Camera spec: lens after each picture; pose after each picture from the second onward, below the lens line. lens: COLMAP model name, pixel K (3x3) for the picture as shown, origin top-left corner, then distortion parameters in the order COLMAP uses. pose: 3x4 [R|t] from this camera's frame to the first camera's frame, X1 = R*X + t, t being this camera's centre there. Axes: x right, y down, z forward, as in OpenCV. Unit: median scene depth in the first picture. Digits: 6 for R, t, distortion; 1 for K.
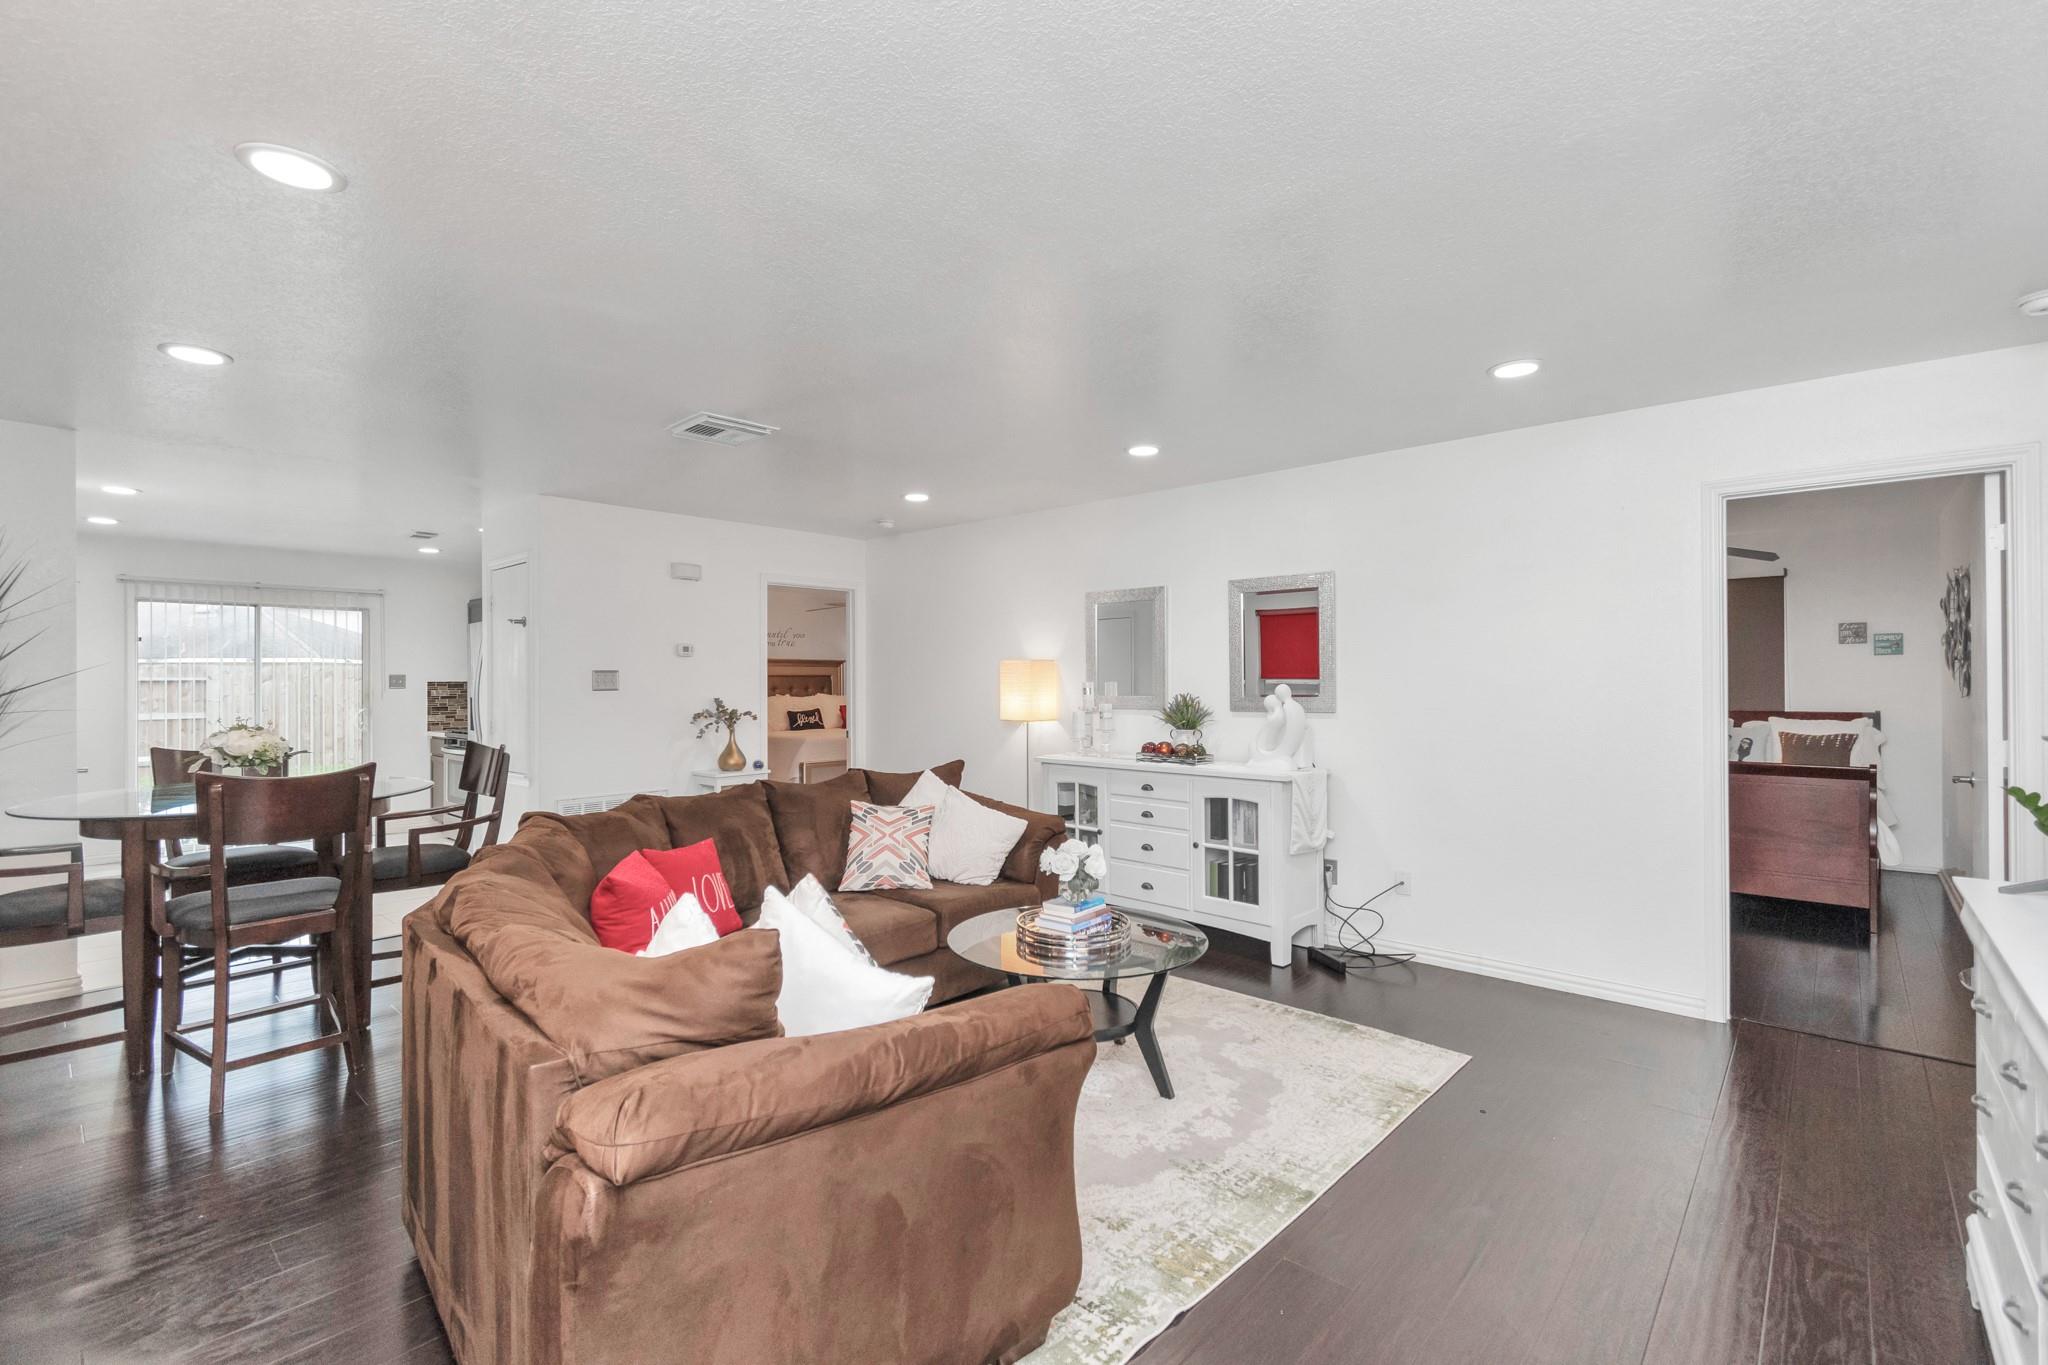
lens RADIAL K [[919.6, 0, 1026.4], [0, 919.6, 678.4], [0, 0, 1]] dist [0.001316, 0.000203]
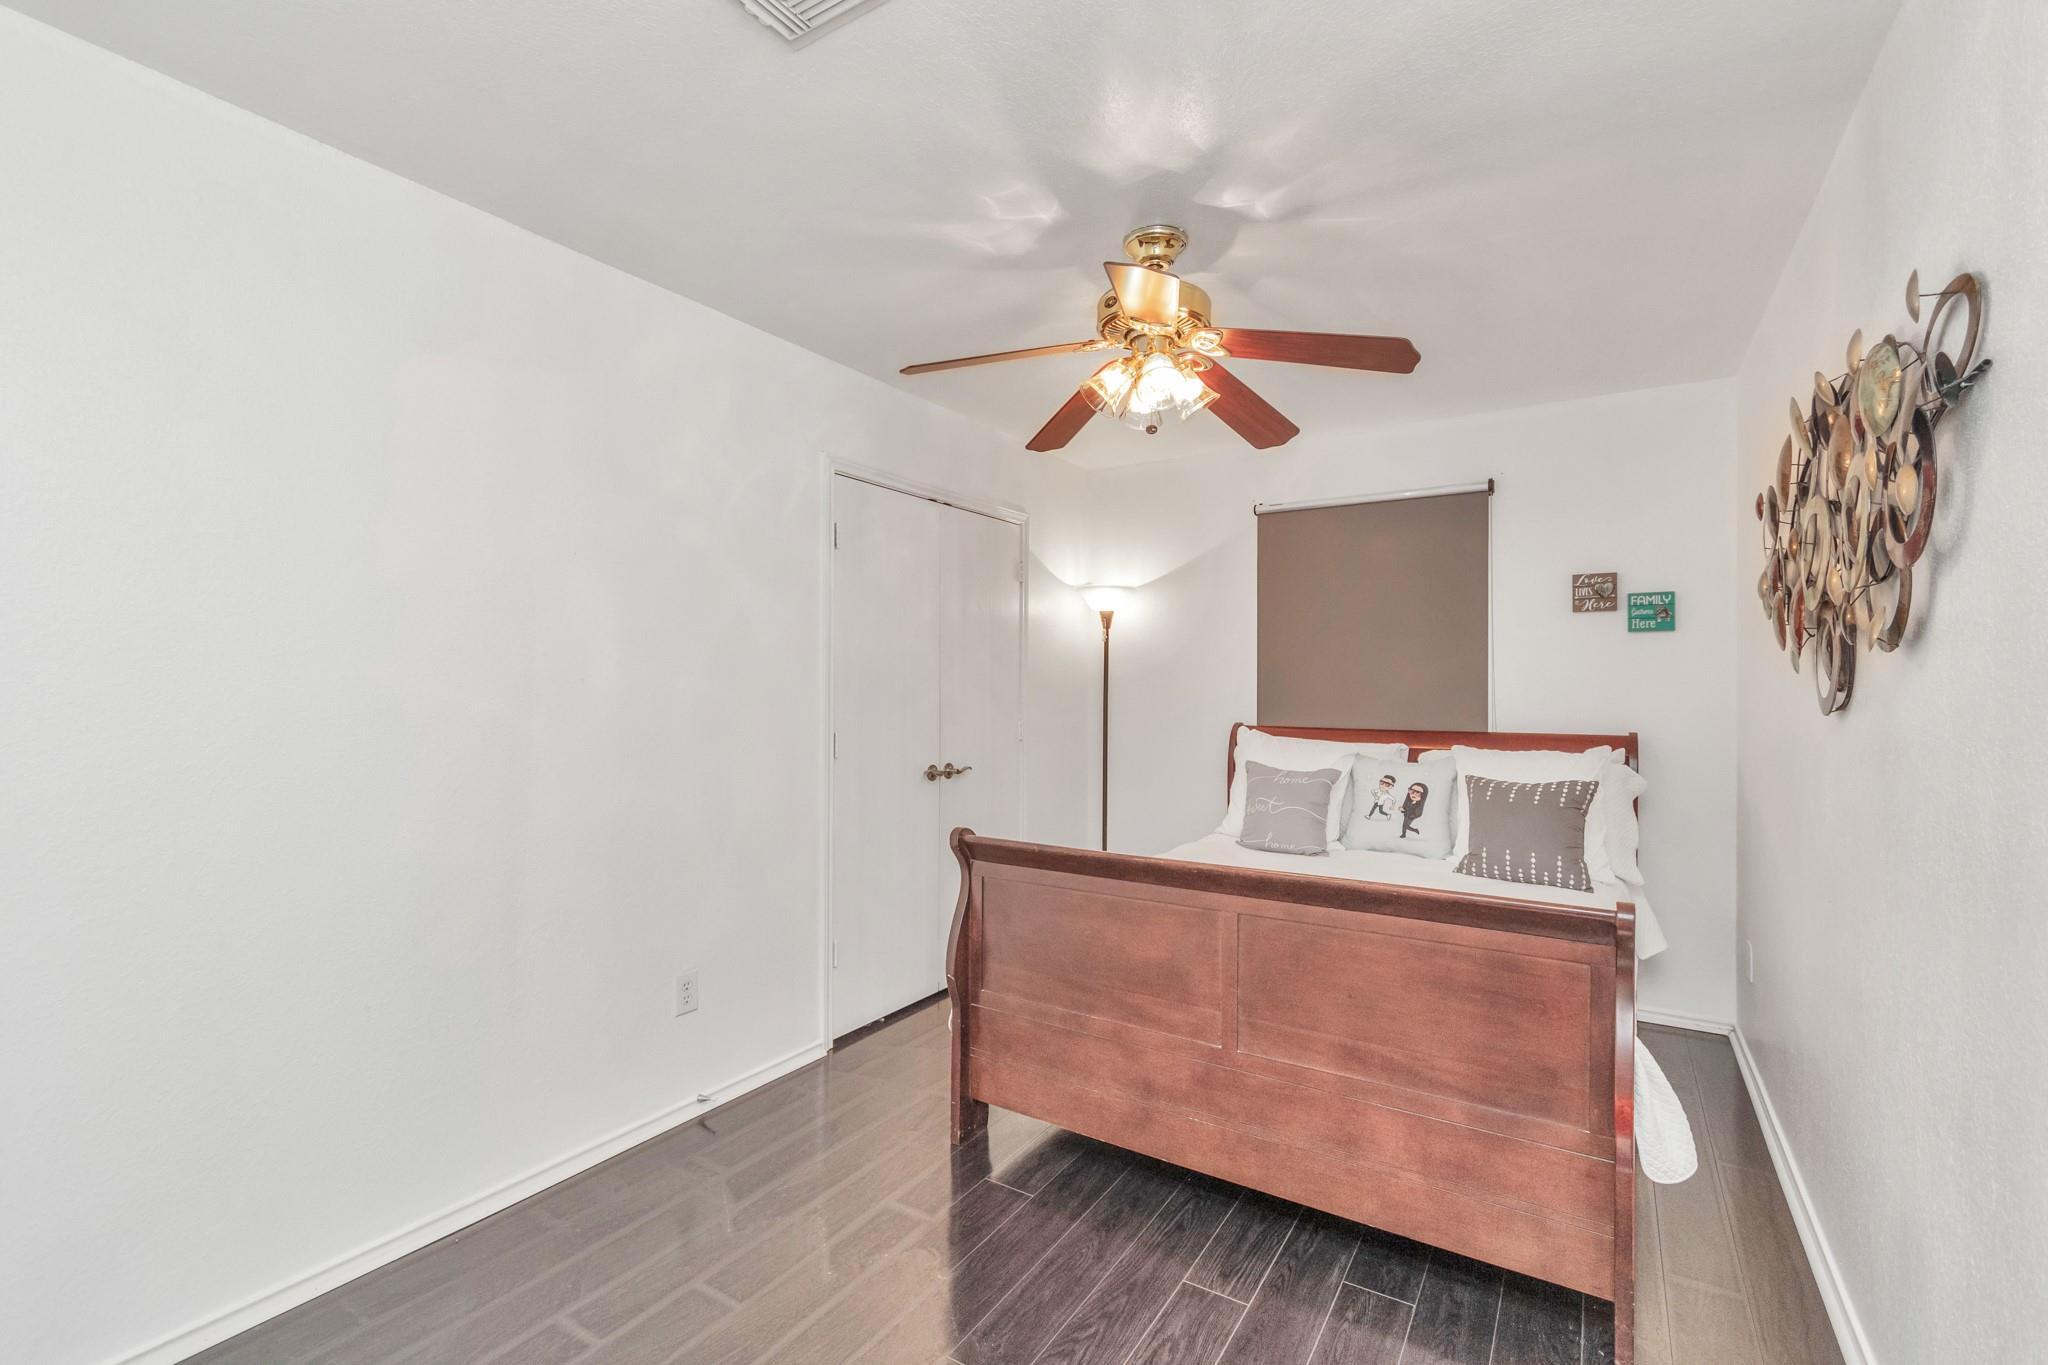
lens RADIAL K [[898.7, 0, 1023.8], [0, 898.7, 686.8], [0, 0, 1]] dist [0.001733, 0.000047]
pose [[0.987933, 0.006519, 0.154744, 0.497631], [-0.007538, 0.999954, 0.006001, 0.007406], [-0.154698, -0.007095, 0.987936, 0.542831]]
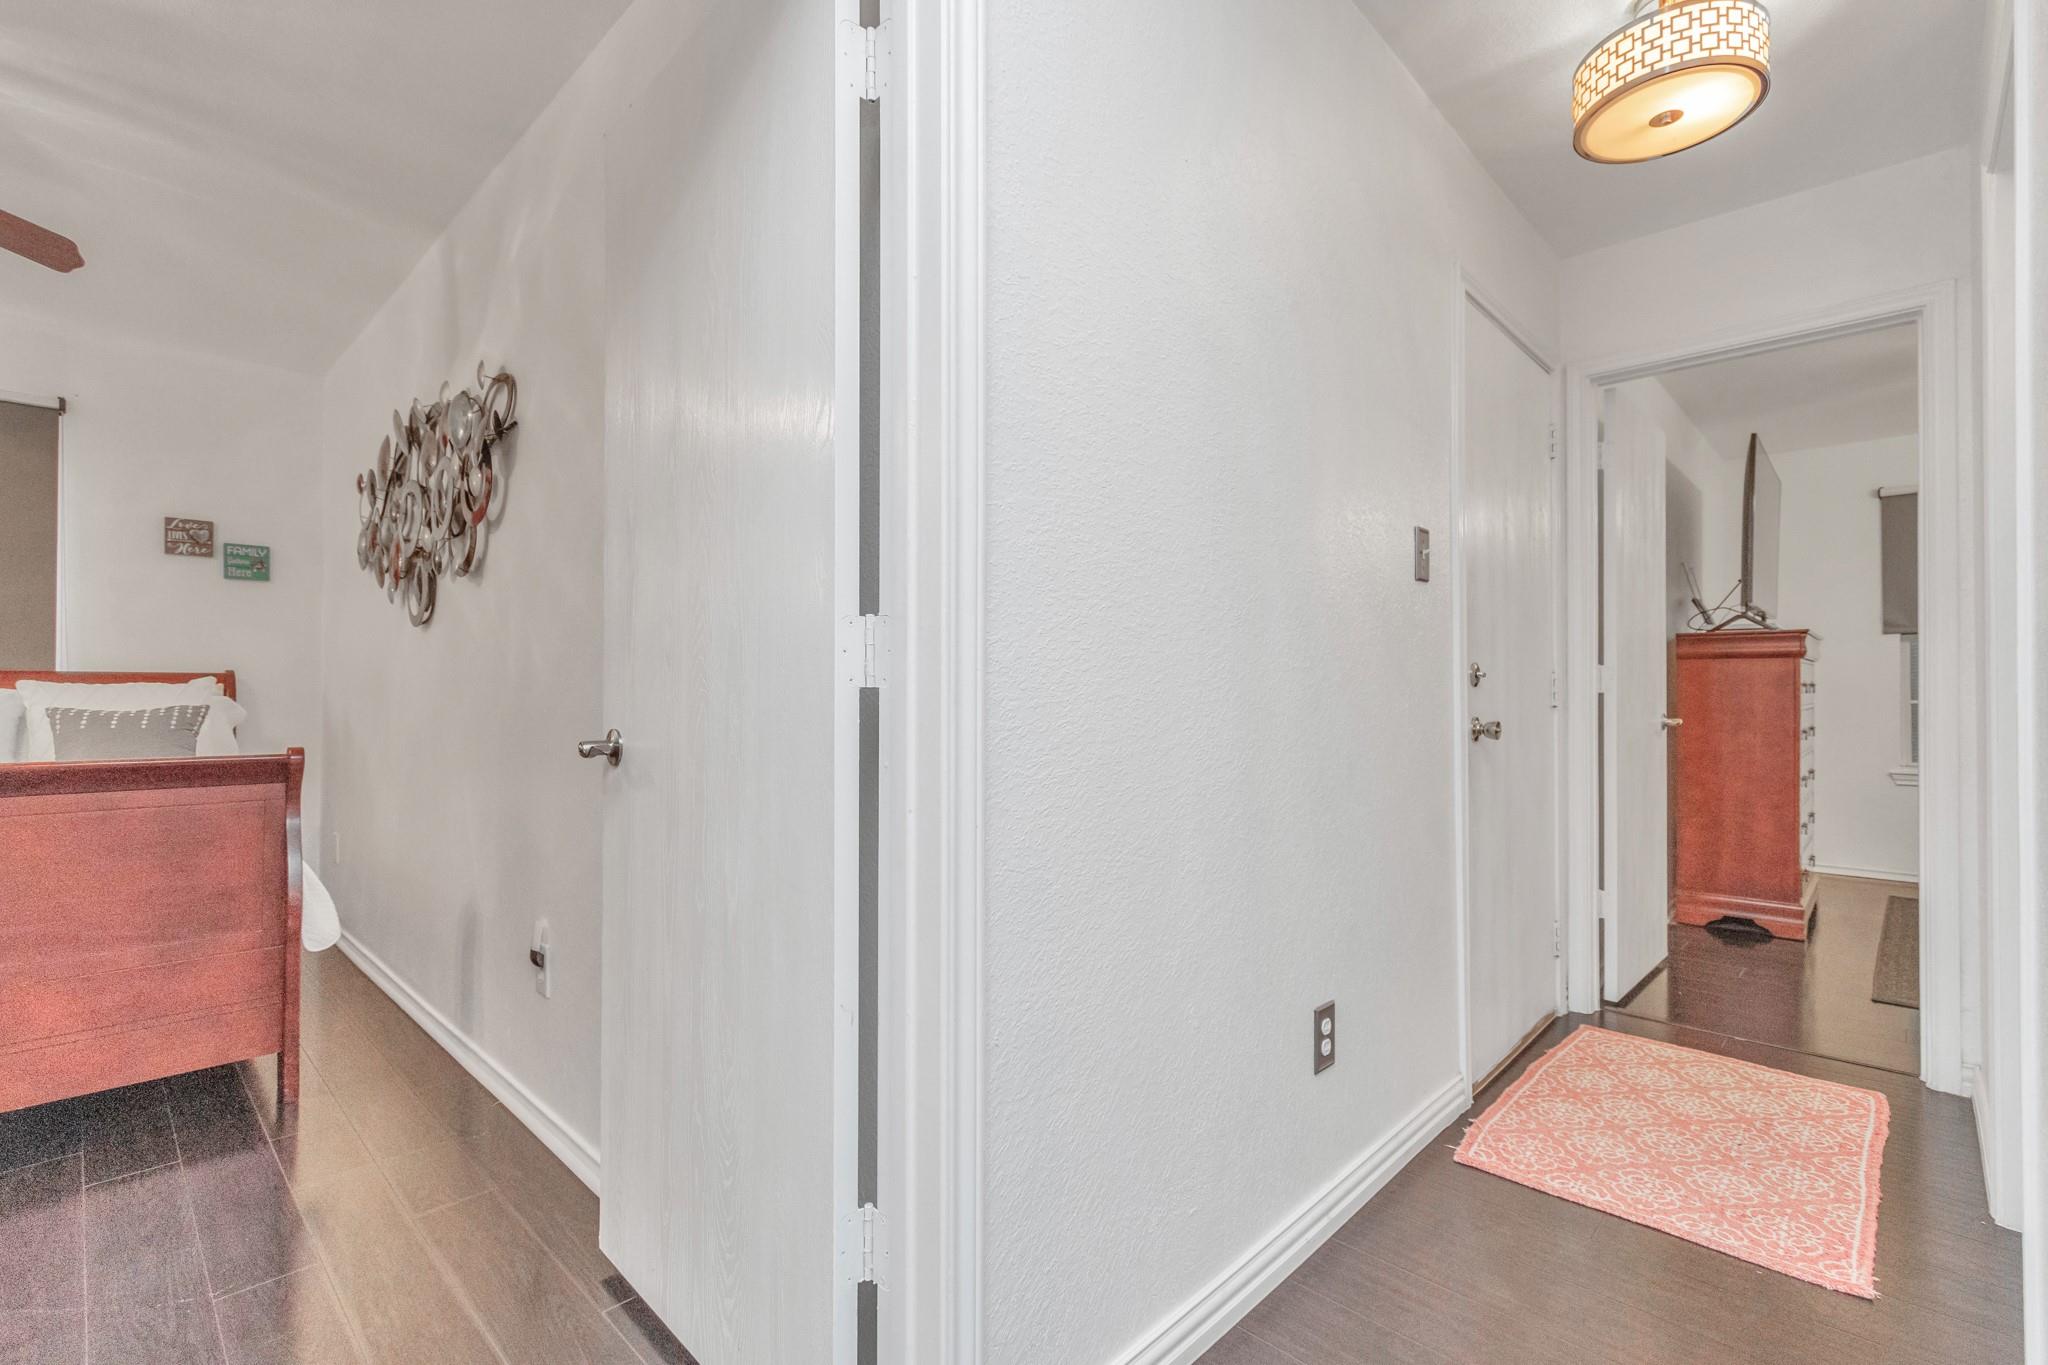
lens RADIAL K [[913.2, 0, 1033.3], [0, 913.2, 669.4], [0, 0, 1]] dist [0.003223, 0.000555]
pose [[0.032272, 0.027905, 0.999090, 0.357240], [-0.002995, 0.999608, -0.027823, 0.051113], [-0.999475, -0.002094, 0.032343, 0.472526]]
